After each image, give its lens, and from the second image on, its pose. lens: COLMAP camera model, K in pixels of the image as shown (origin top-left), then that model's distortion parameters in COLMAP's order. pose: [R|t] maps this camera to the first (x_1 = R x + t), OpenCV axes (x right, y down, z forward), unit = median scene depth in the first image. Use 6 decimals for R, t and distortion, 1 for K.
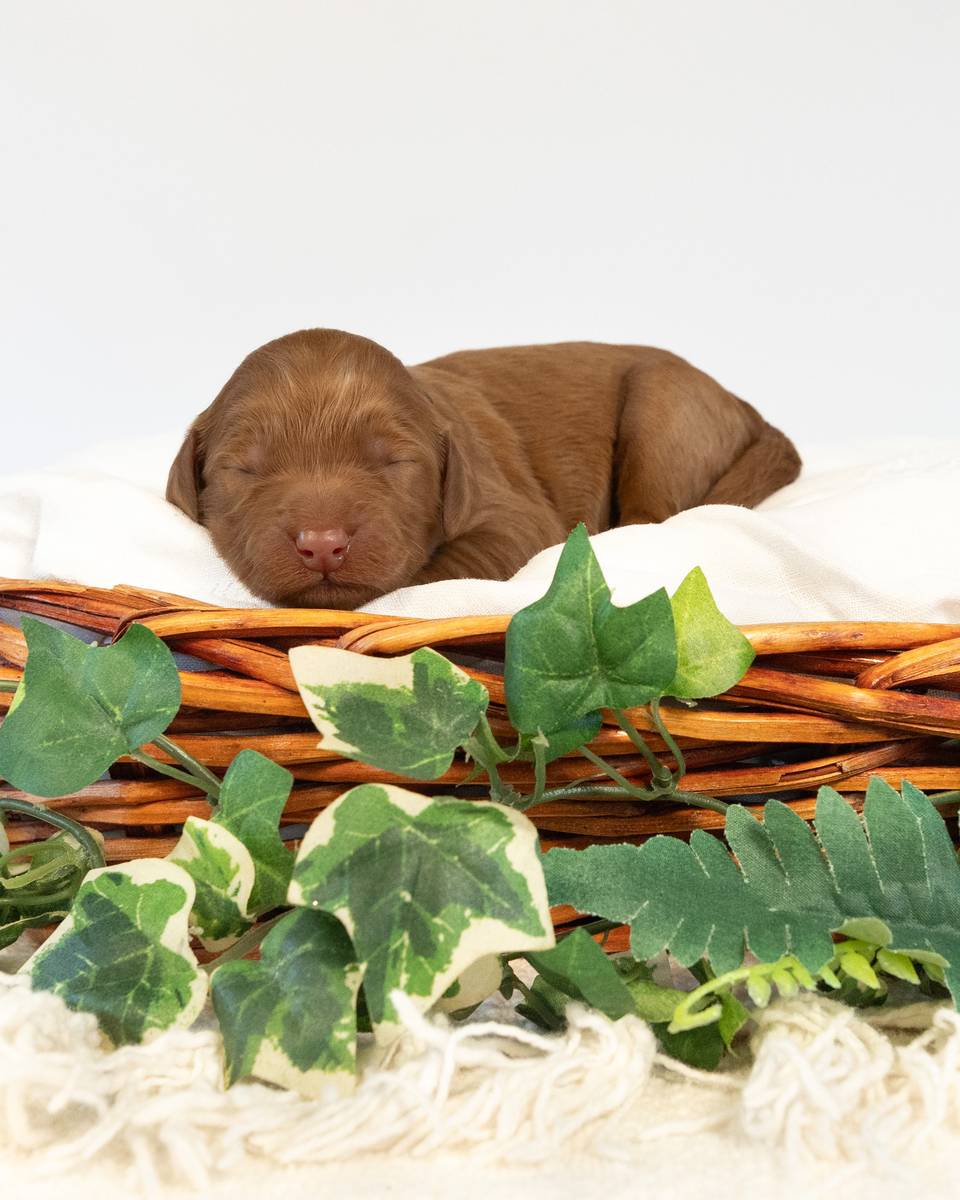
lens RADIAL K [[1507.6, 0, 479.0], [0, 1507.6, 601.7], [0, 0, 1]] dist [0.018854, 0.017070]
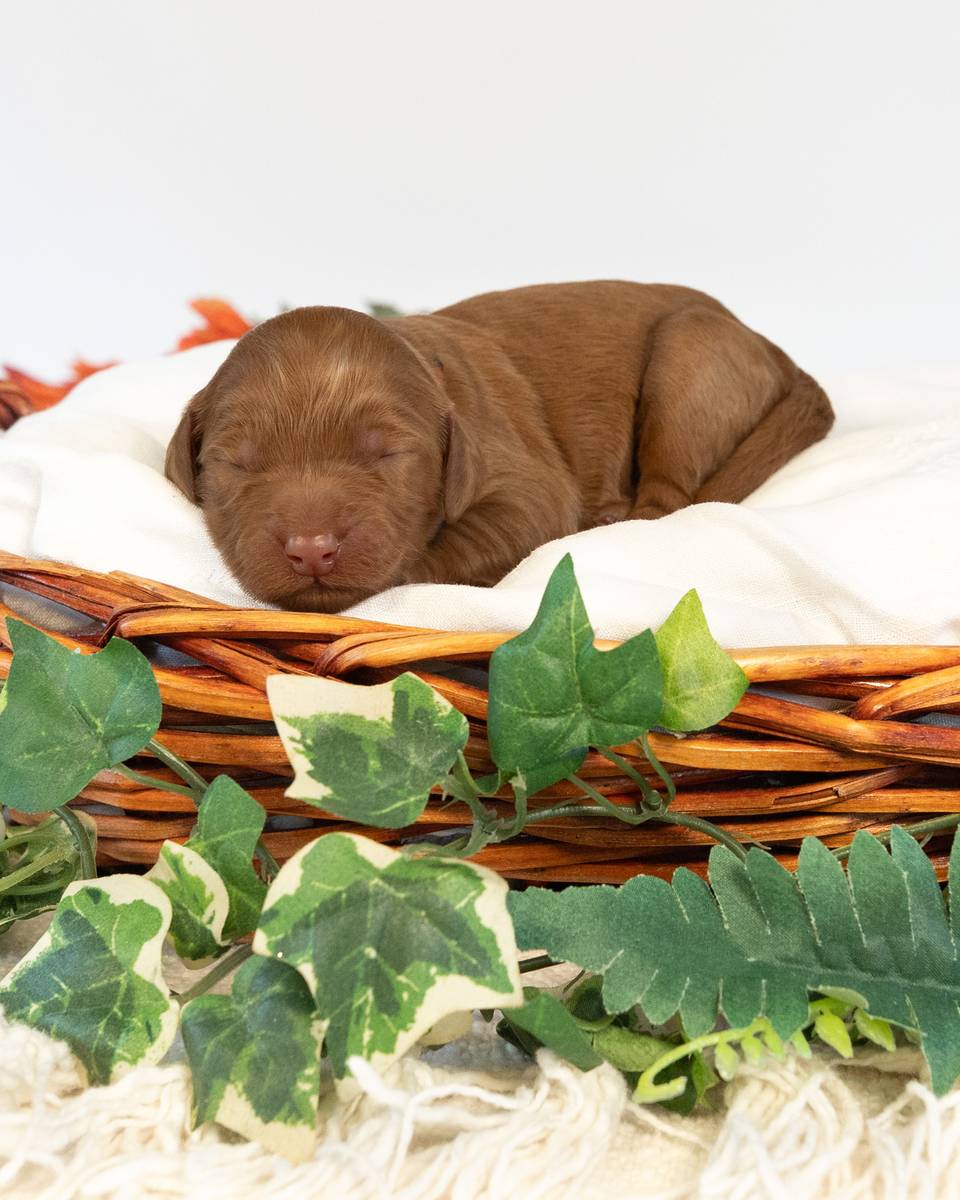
lens RADIAL K [[1507.6, 0, 479.0], [0, 1507.6, 601.7], [0, 0, 1]] dist [0.018854, 0.017070]
pose [[0.999280, 0.020504, -0.031923, 0.042638], [-0.018002, 0.996884, 0.076795, -0.095778], [0.033399, -0.076165, 0.996536, 0.033808]]
